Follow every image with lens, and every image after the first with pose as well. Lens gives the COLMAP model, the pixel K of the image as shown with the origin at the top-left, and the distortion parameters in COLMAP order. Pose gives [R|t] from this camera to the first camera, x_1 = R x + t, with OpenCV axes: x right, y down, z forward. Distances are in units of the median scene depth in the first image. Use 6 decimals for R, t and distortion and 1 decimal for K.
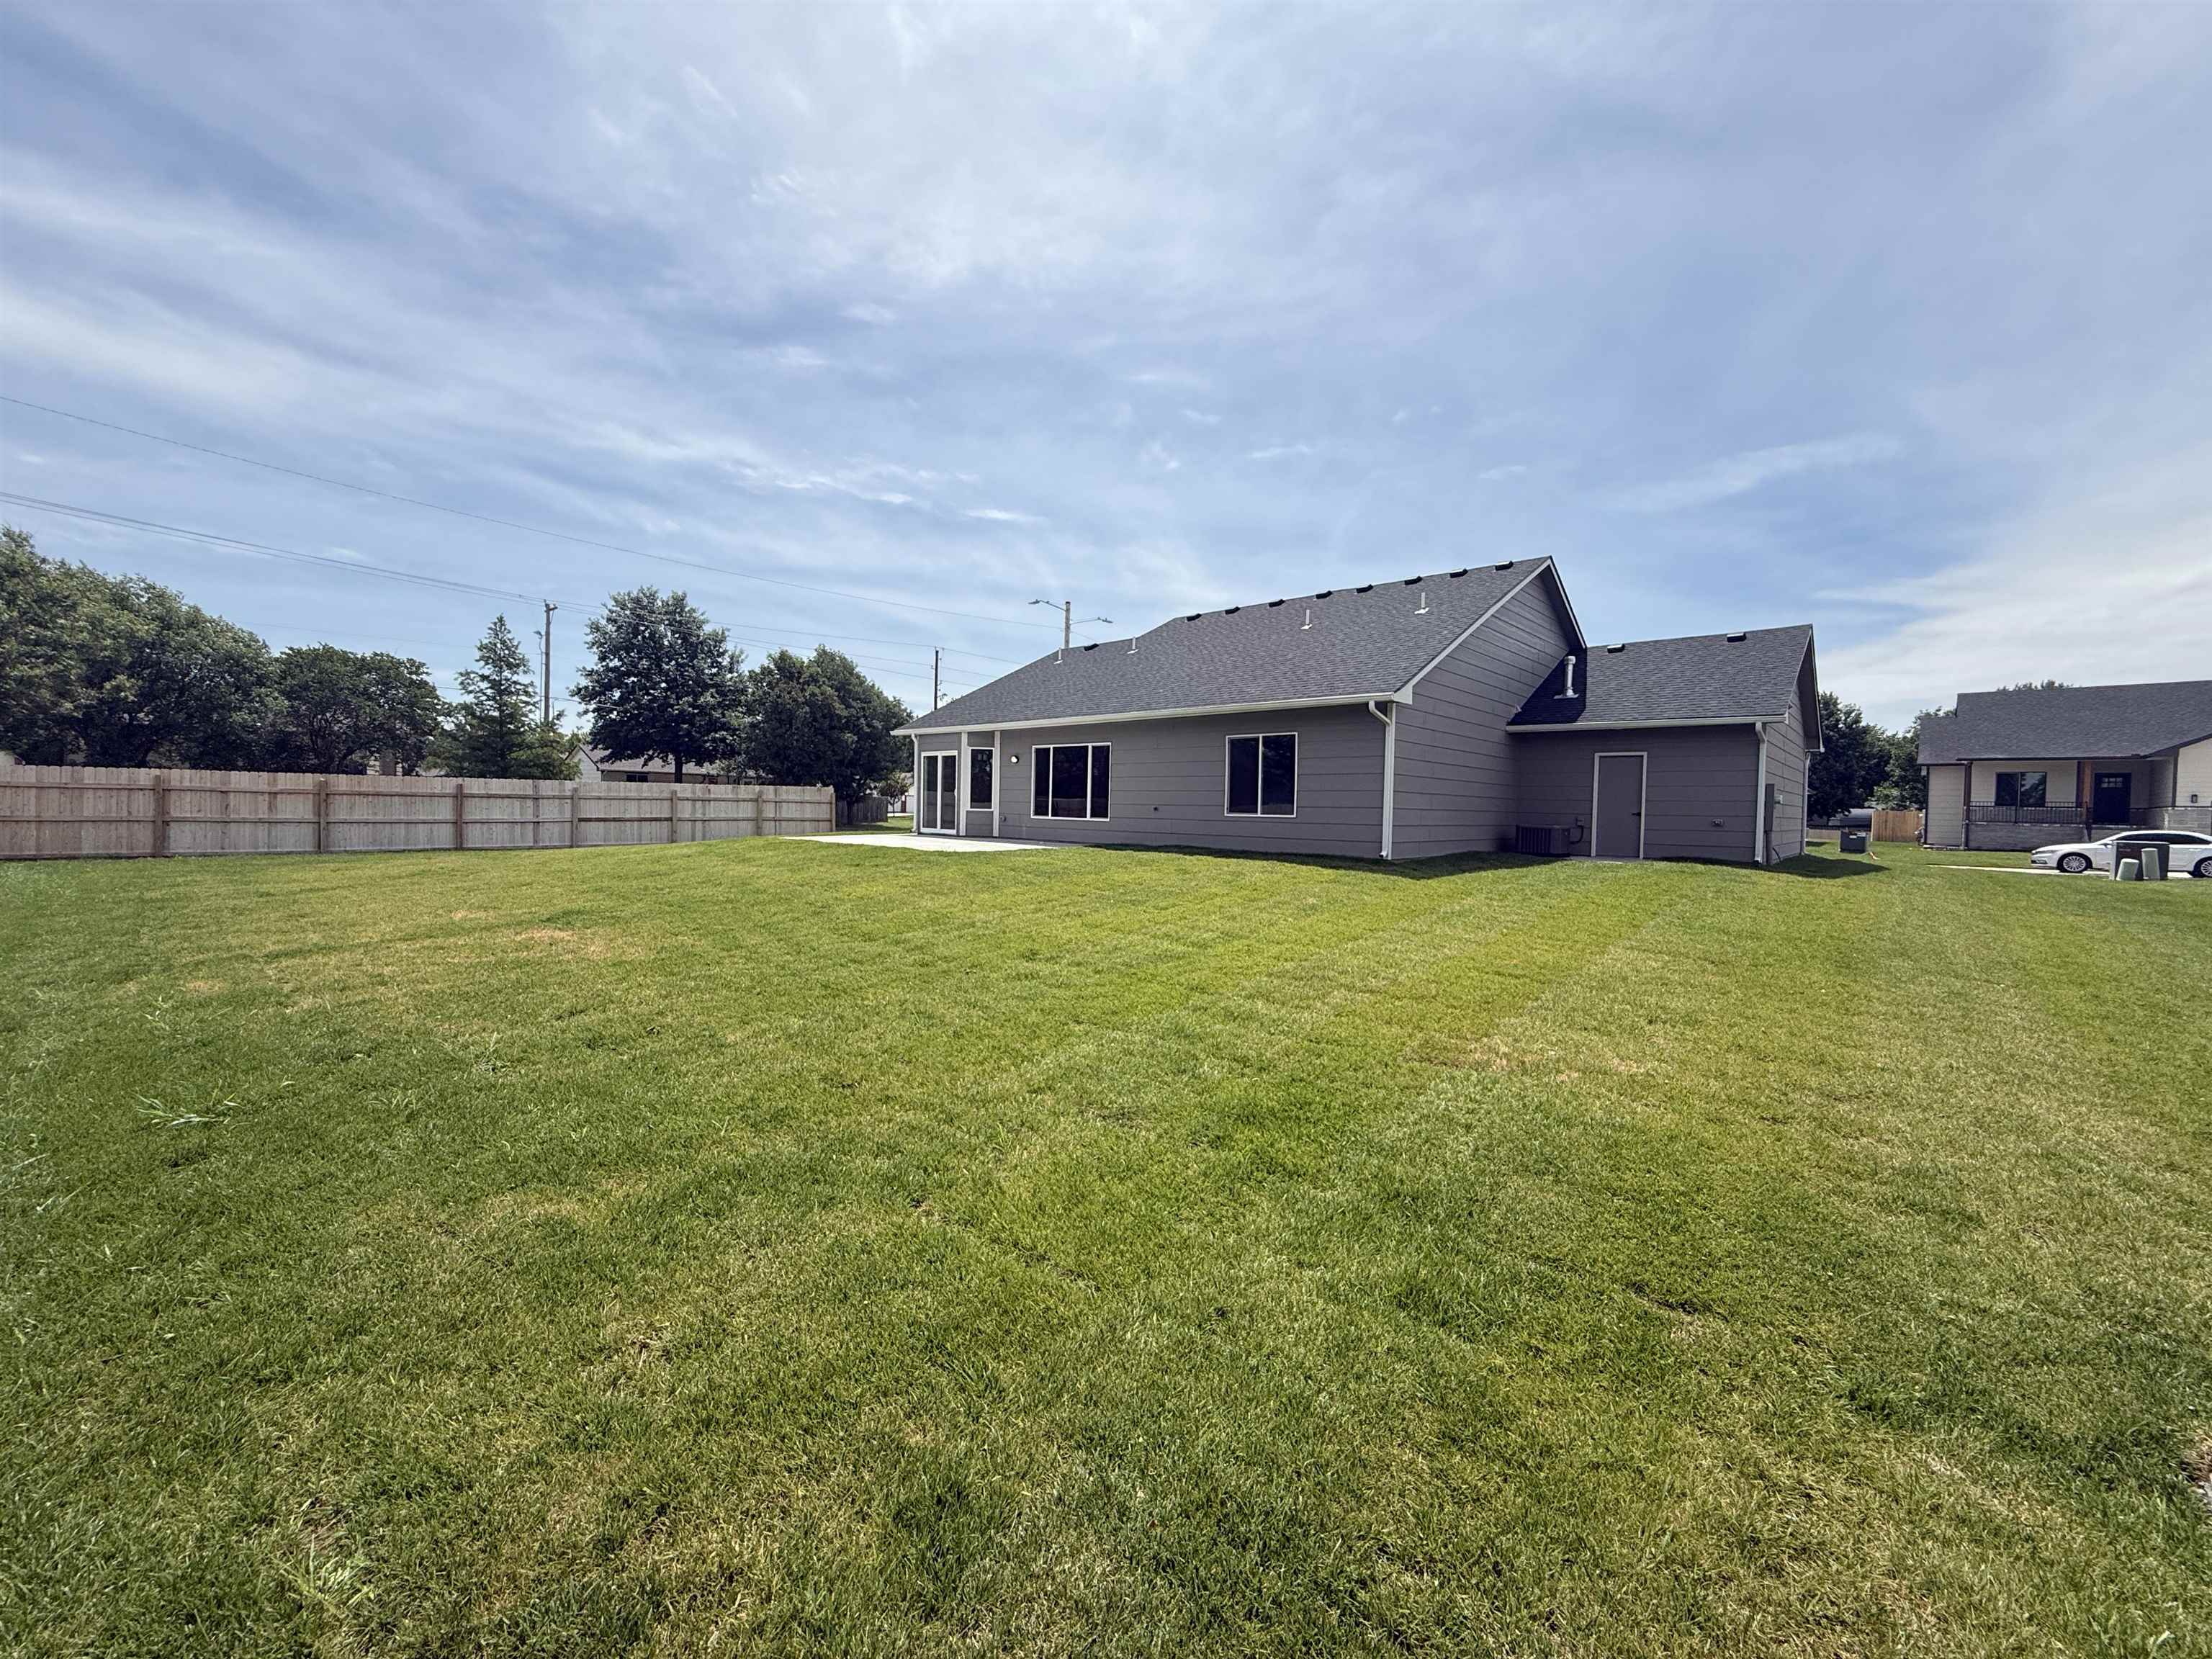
lens RADIAL K [[880.7, 0, 1100.4], [0, 880.7, 820.9], [0, 0, 1]] dist [0.000088, -0.000086]
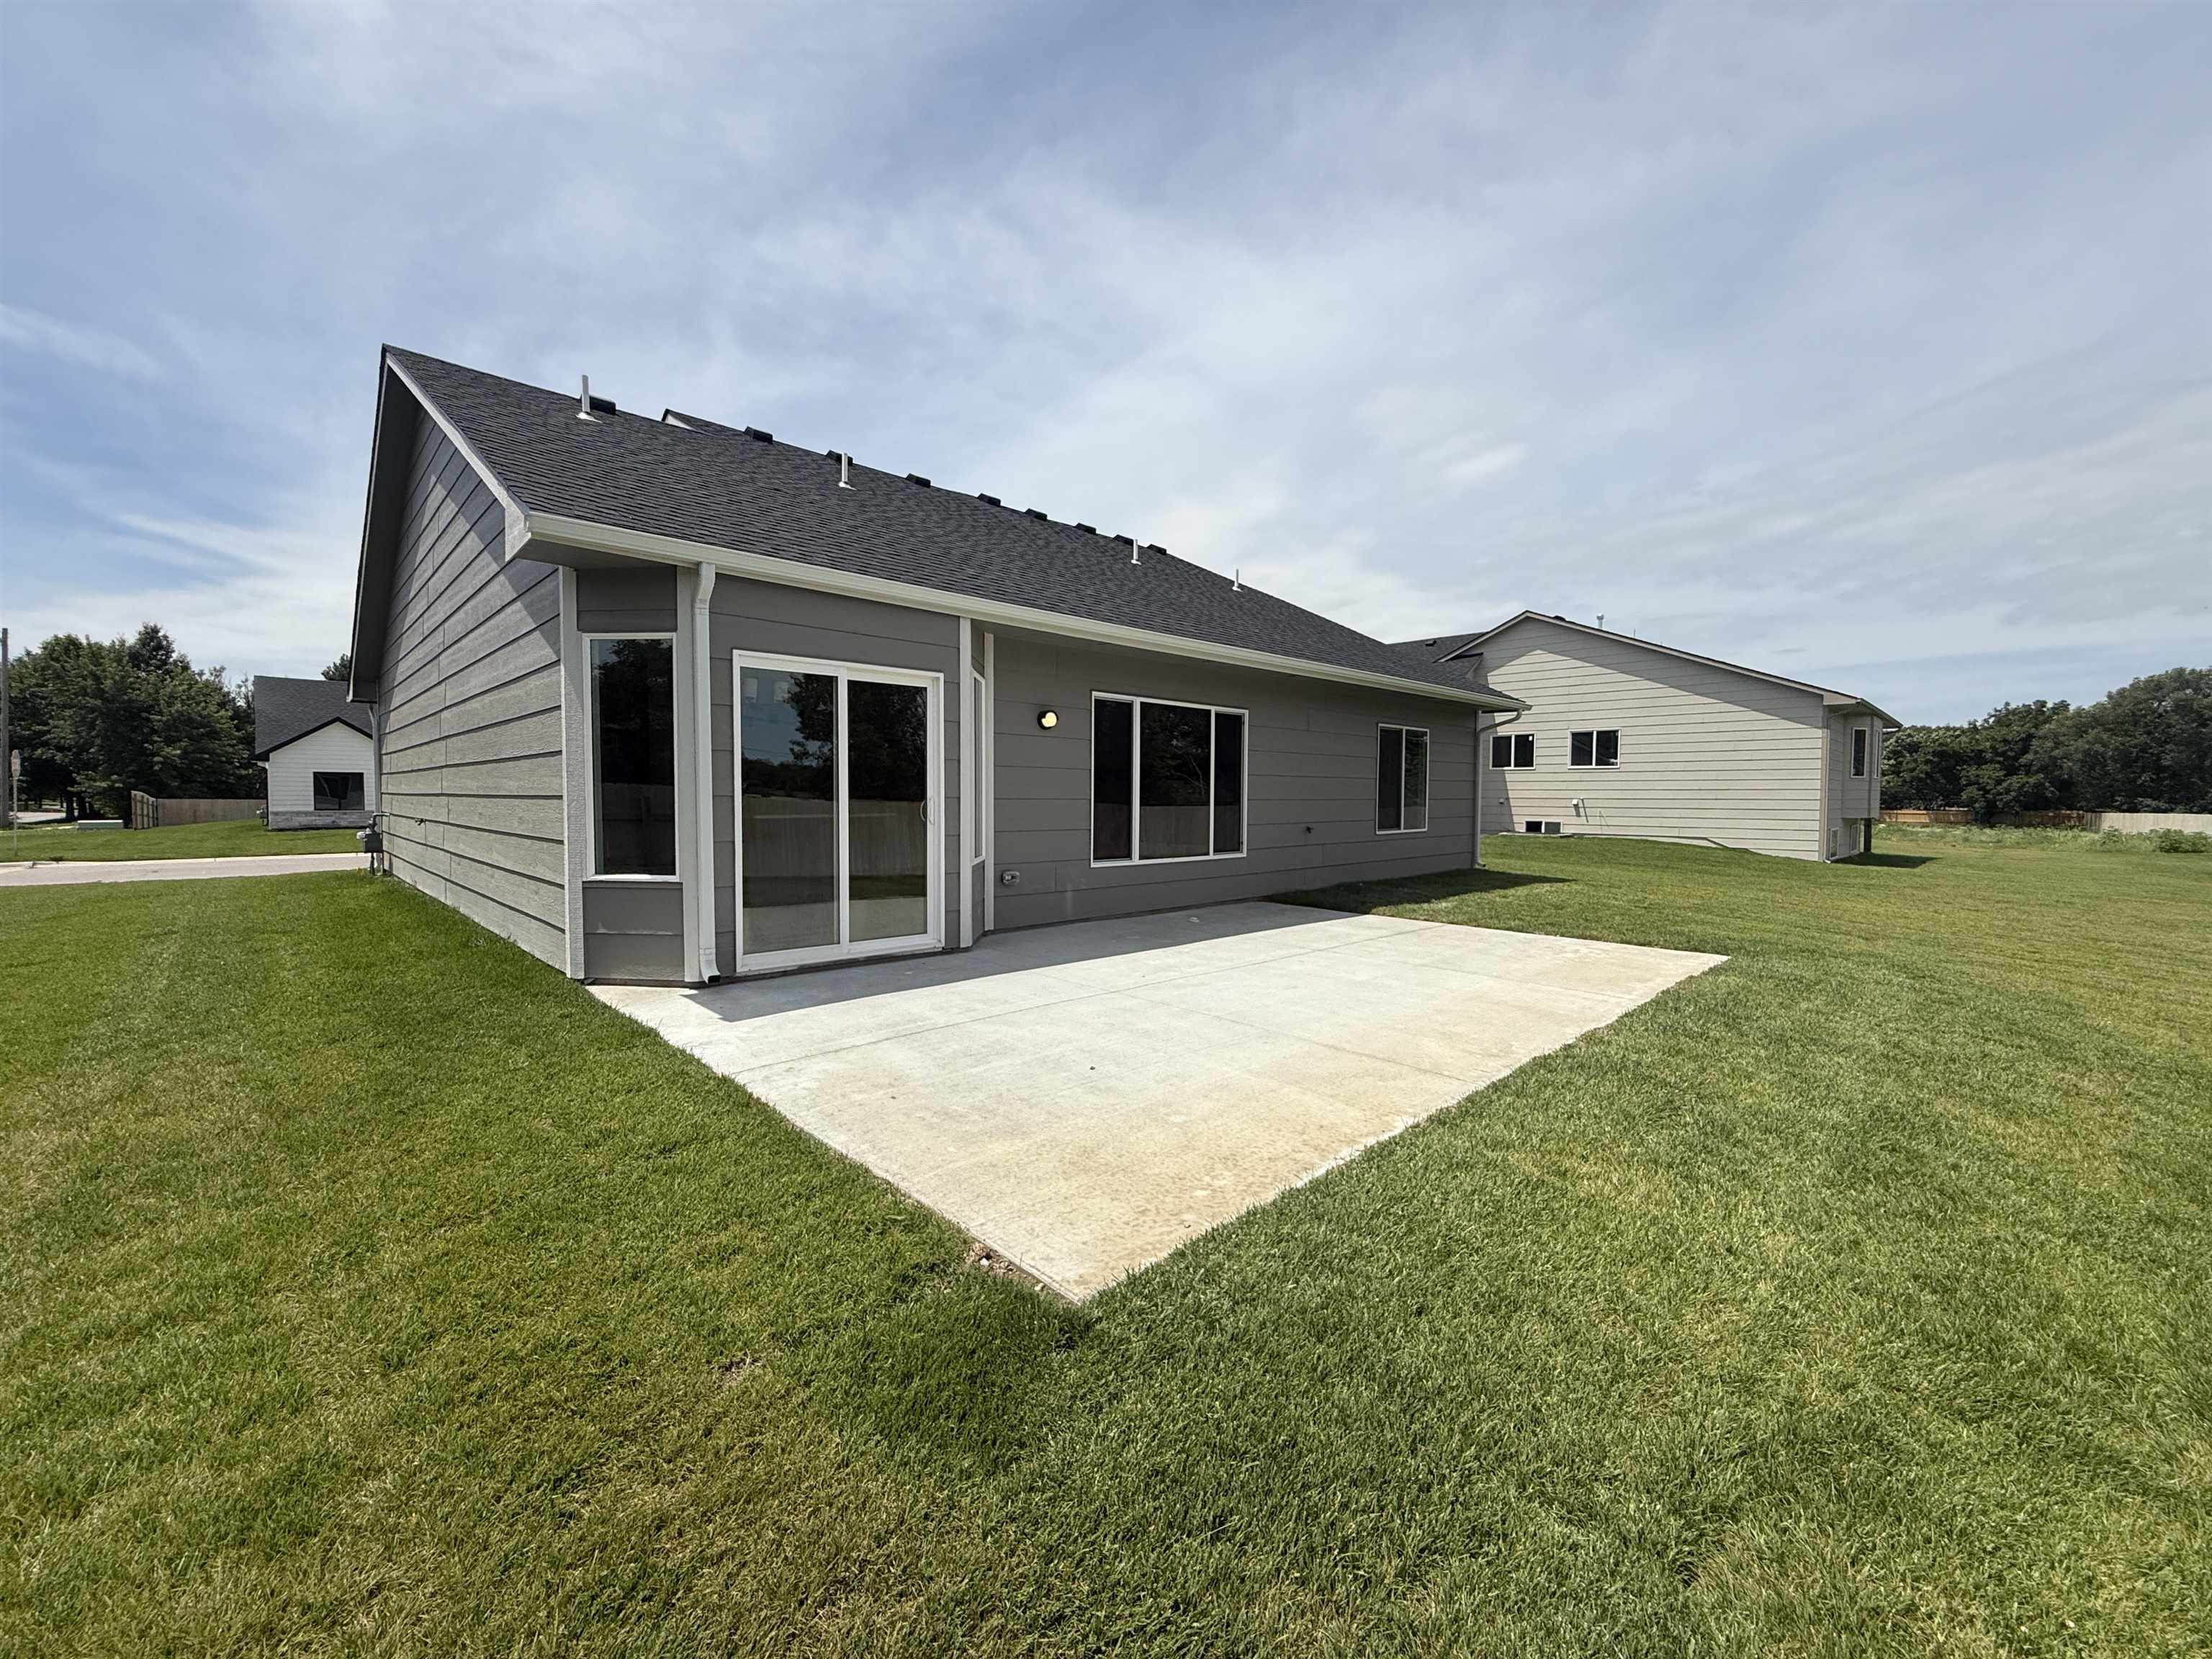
lens RADIAL K [[888.7, 0, 1106.0], [0, 888.7, 829.5], [0, 0, 1]] dist [0.000855, 0.000134]
pose [[0.053072, -0.061034, 0.996724, -0.501076], [0.010109, 0.998112, 0.060581, -0.047102], [-0.998540, 0.006861, 0.053588, 0.989190]]
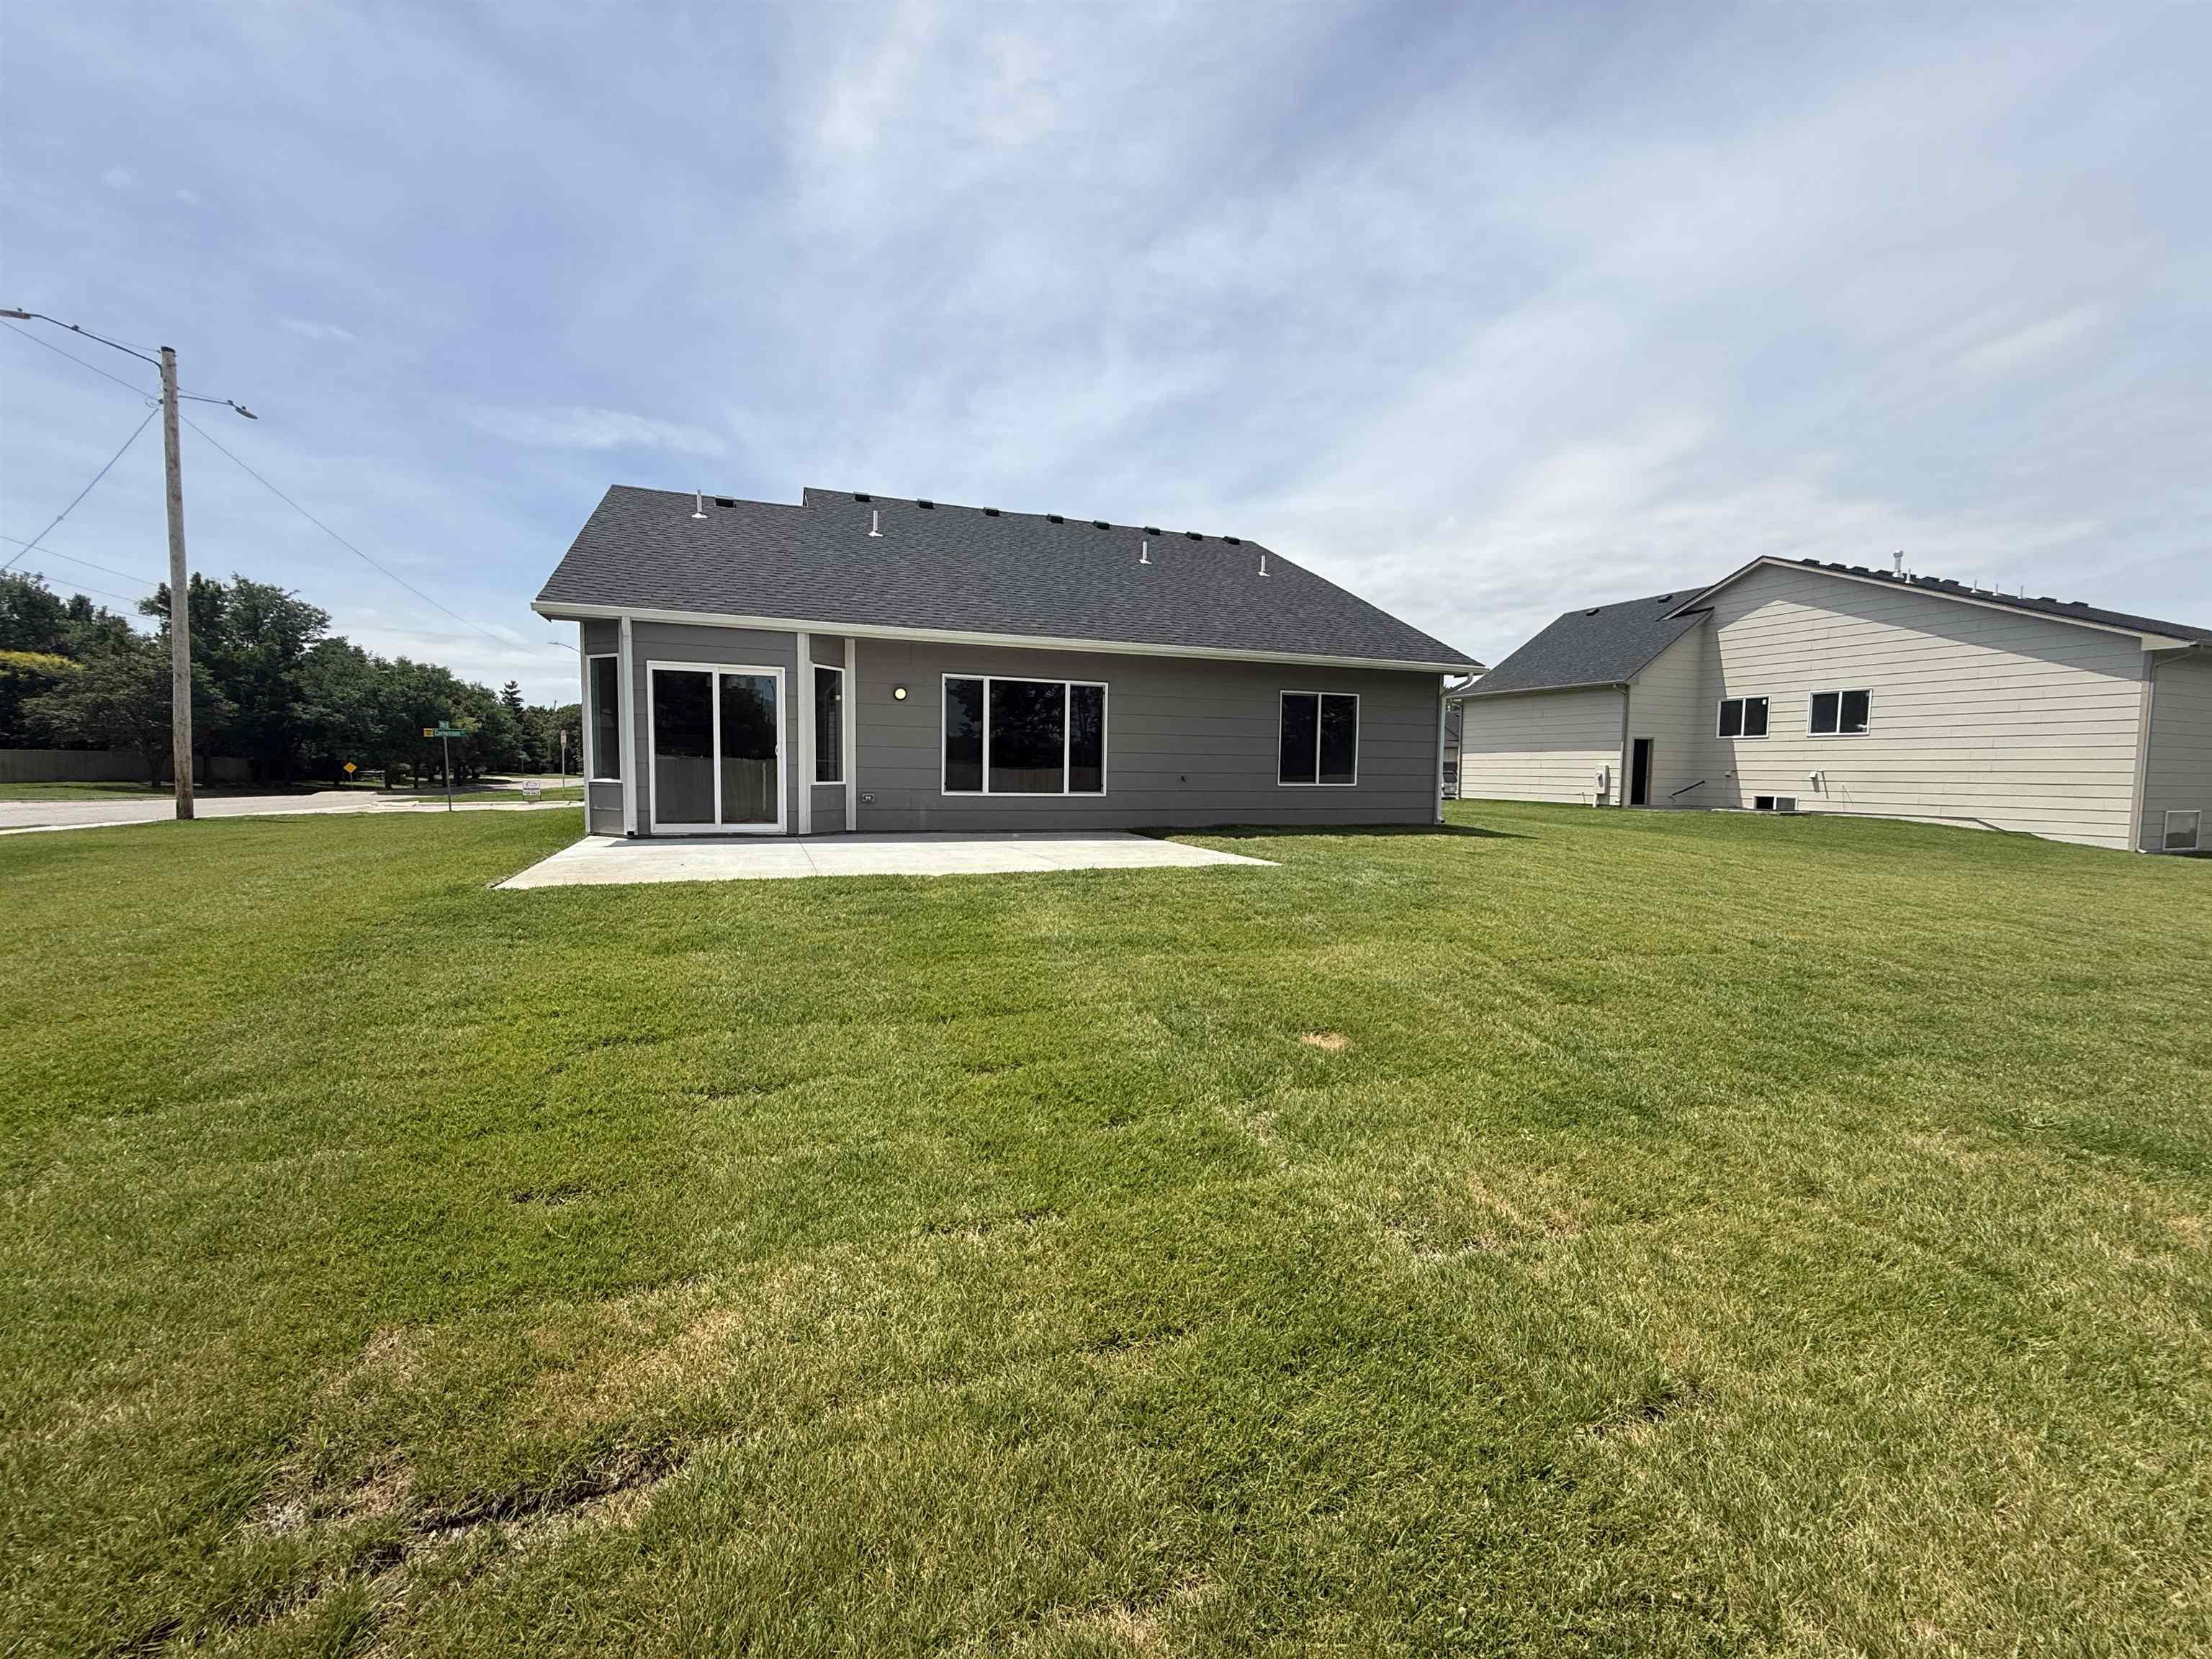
lens RADIAL K [[880.7, 0, 1100.4], [0, 880.7, 820.9], [0, 0, 1]] dist [0.000088, -0.000086]
pose [[0.449435, -0.067155, 0.890785, -0.575184], [0.008024, 0.997434, 0.071147, -0.028091], [-0.893277, -0.024829, 0.448821, 0.646370]]
